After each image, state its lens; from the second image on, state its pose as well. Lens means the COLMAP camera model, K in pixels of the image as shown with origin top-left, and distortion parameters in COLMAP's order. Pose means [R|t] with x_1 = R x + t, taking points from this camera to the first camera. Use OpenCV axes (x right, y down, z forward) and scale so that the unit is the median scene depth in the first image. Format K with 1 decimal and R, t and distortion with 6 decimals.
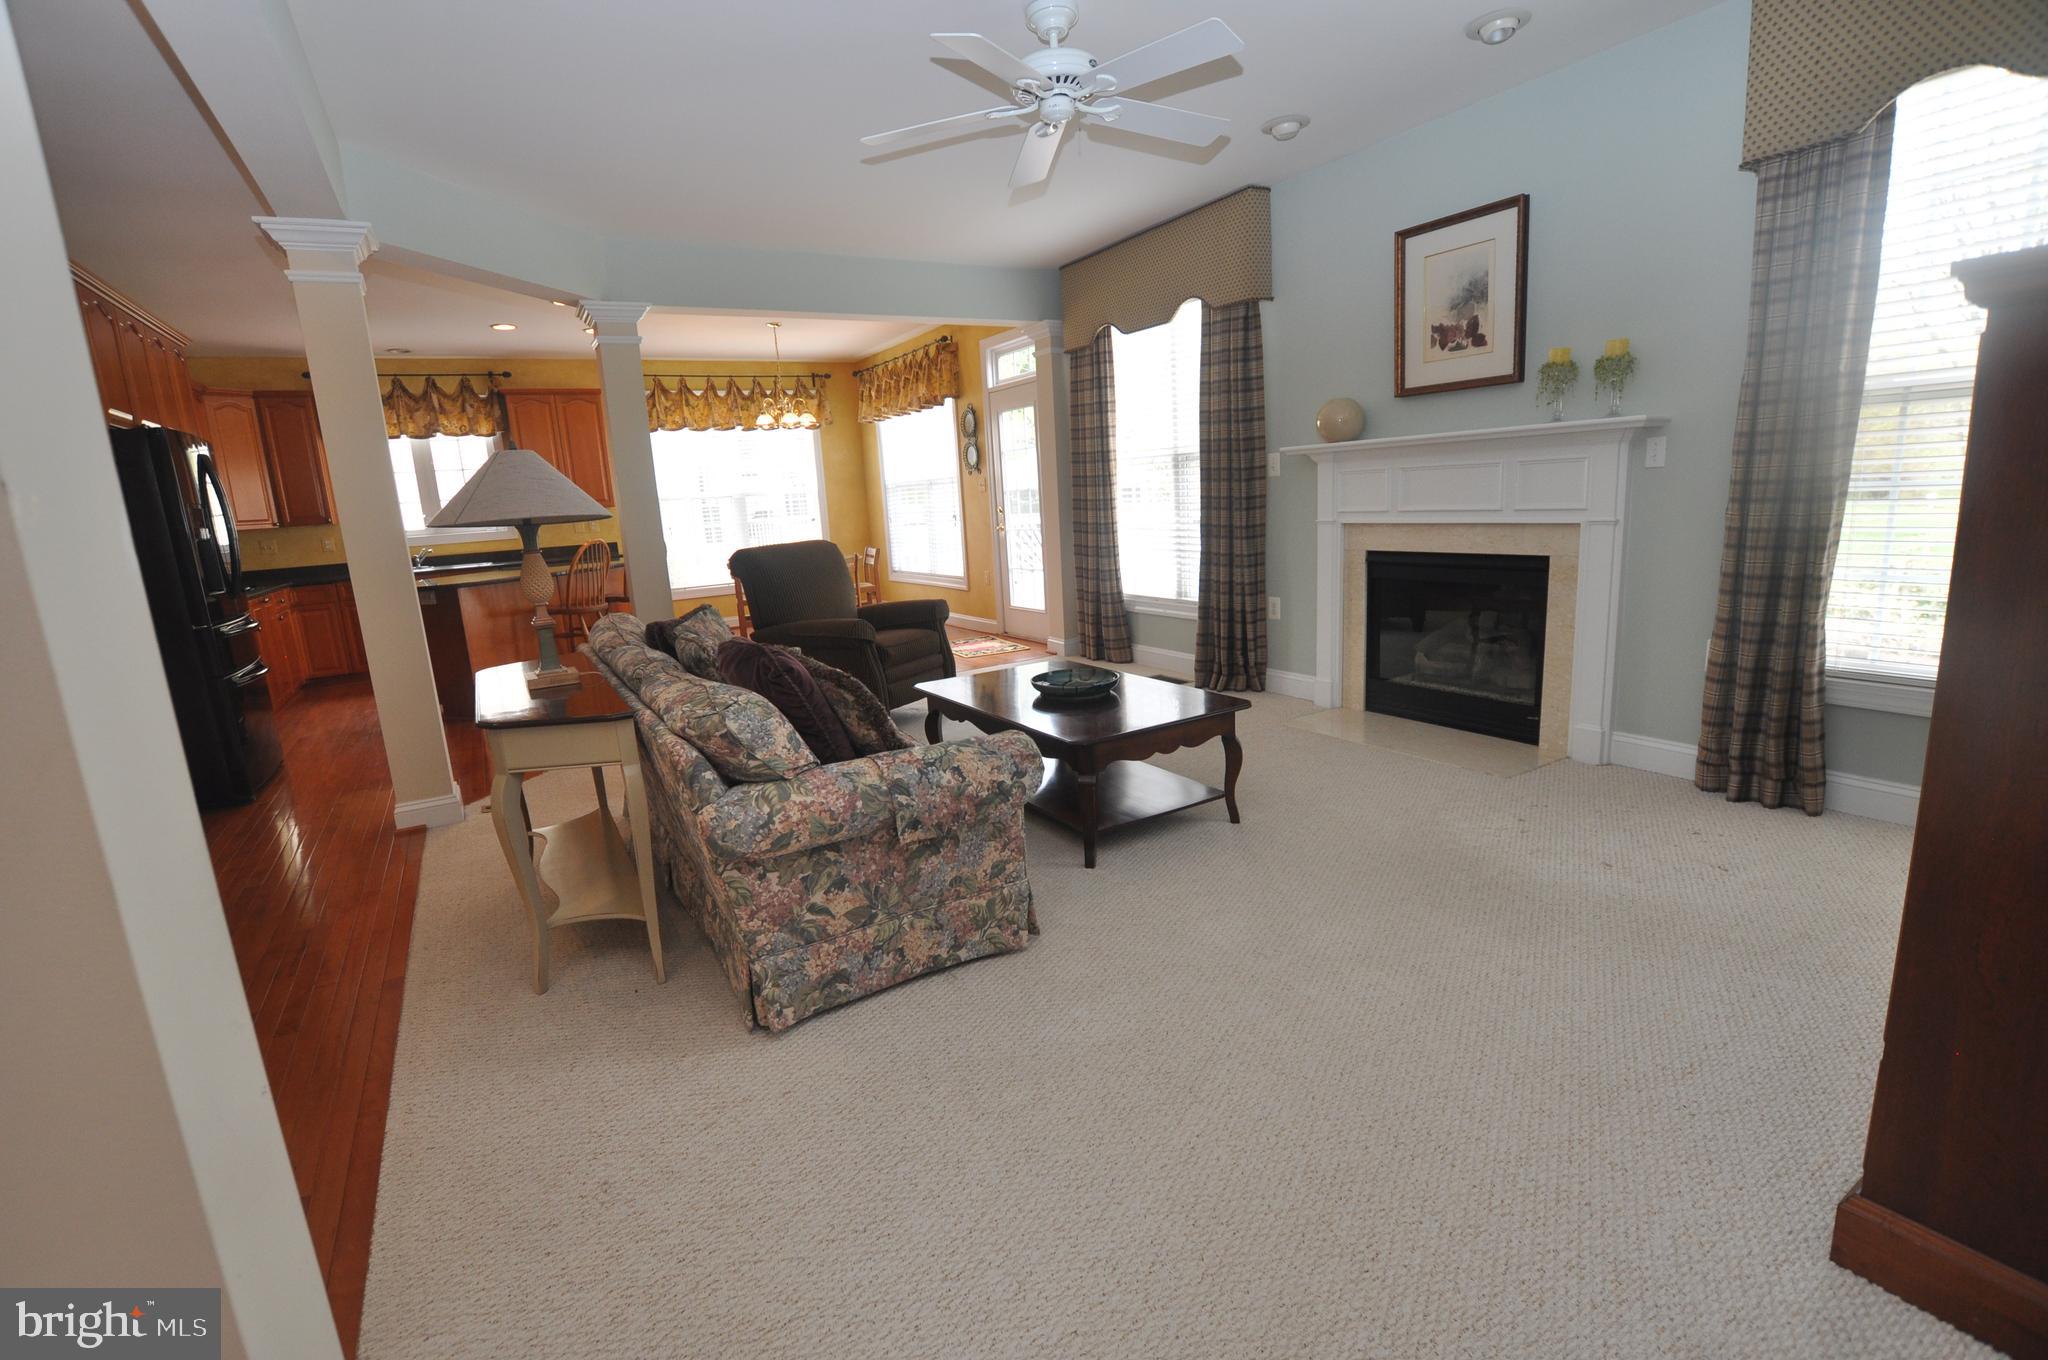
lens RADIAL K [[907.7, 0, 1033.3], [0, 907.7, 672.0], [0, 0, 1]] dist [-0.029417, 0.003559]
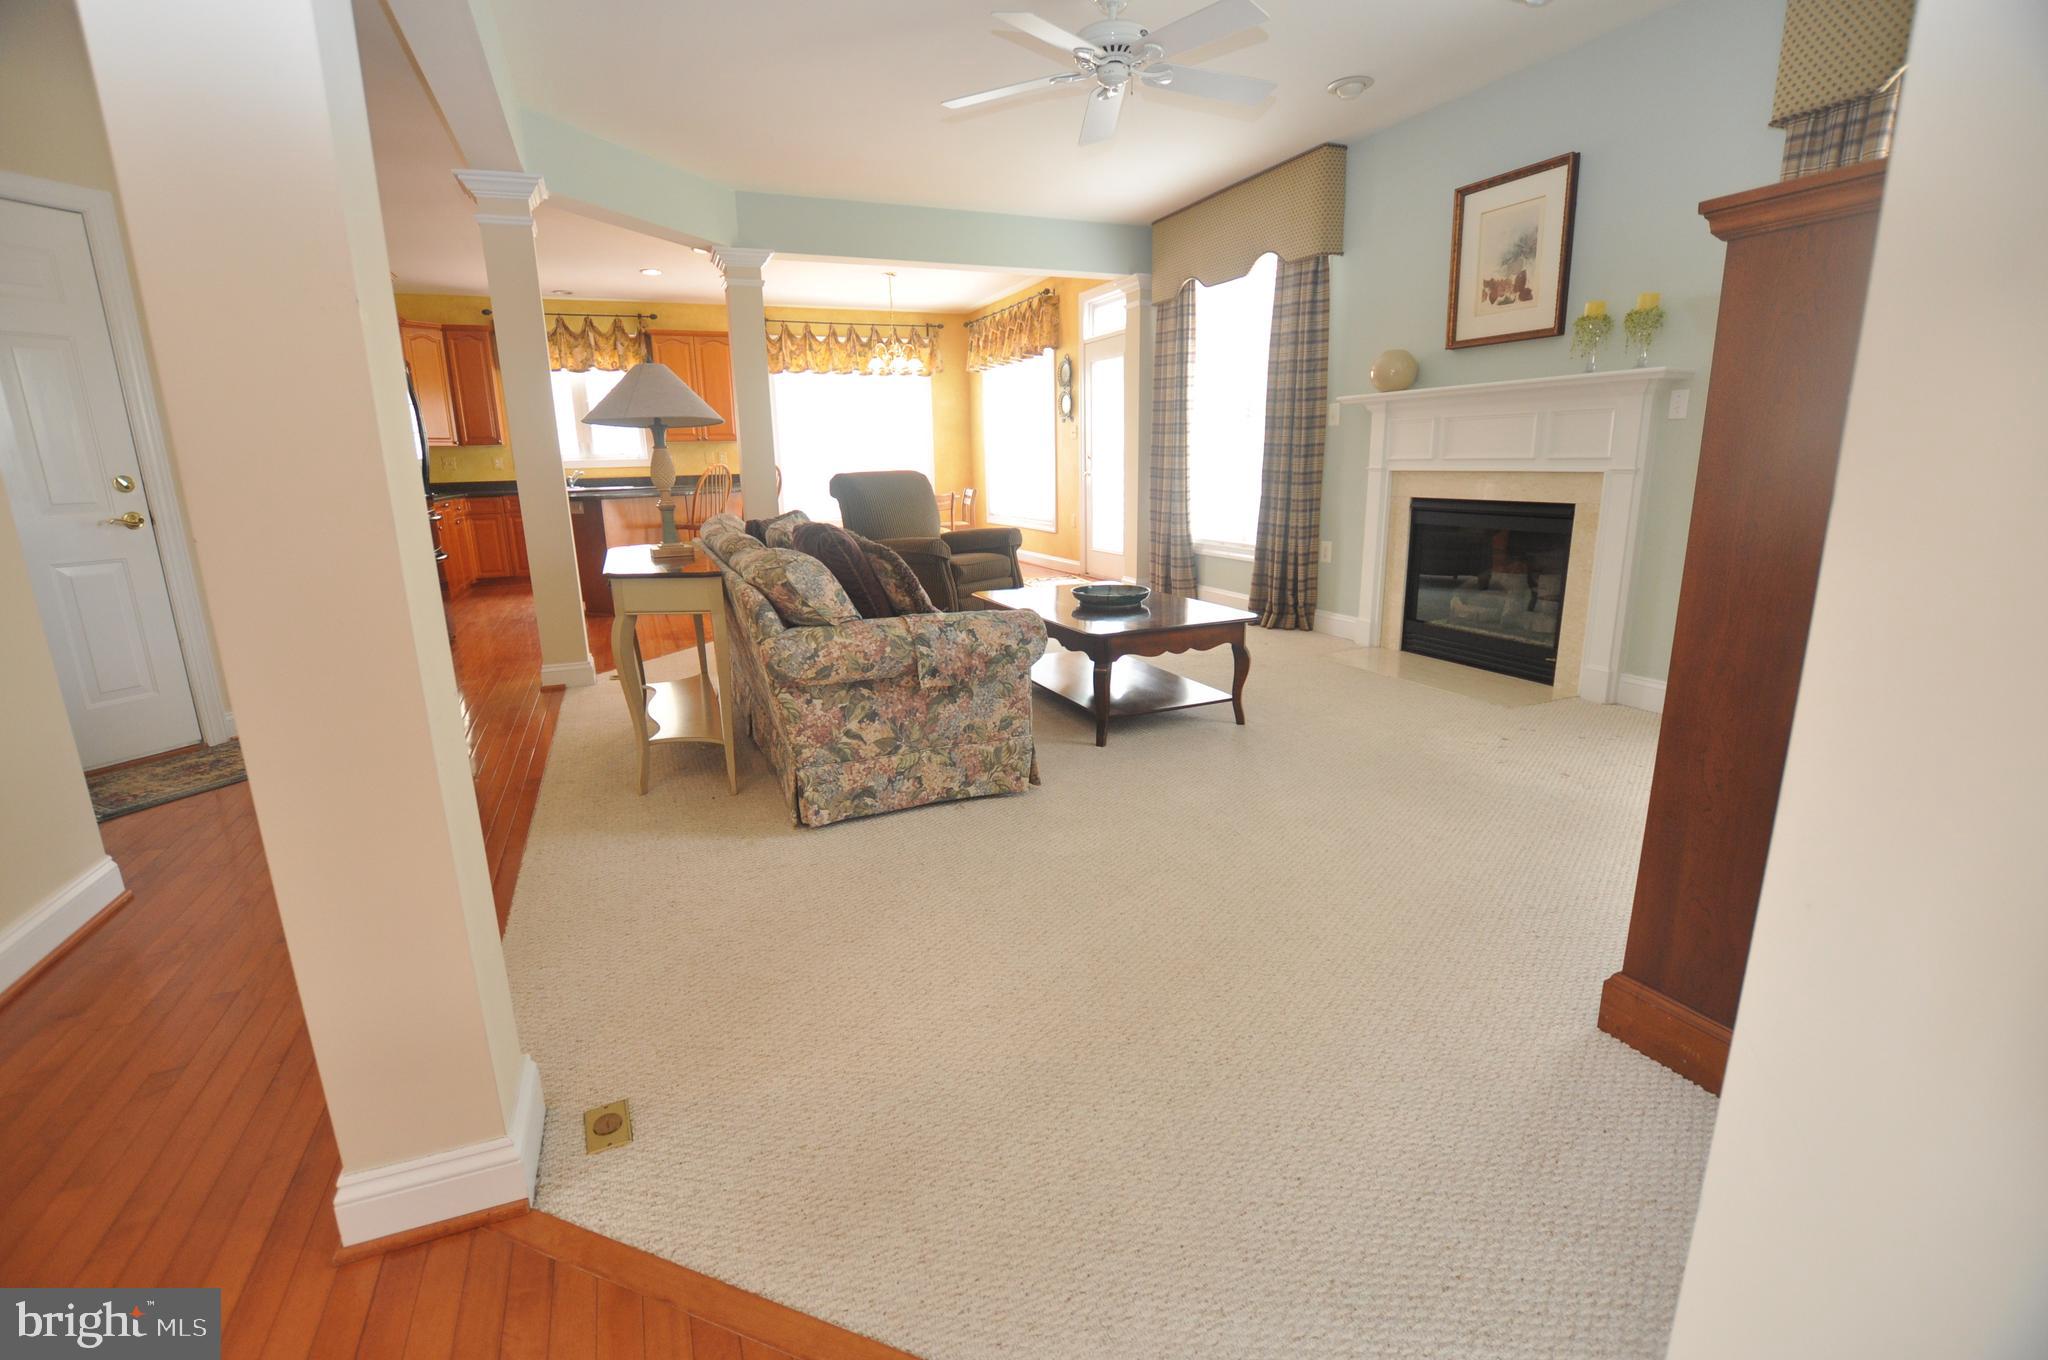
lens RADIAL K [[907.7, 0, 1037.5], [0, 907.7, 673.6], [0, 0, 1]] dist [-0.029417, 0.003559]
pose [[0.990530, 0.067948, -0.119301, 0.084080], [-0.063387, 0.997121, 0.041625, 0.058771], [0.121786, -0.033668, 0.991985, -0.109763]]
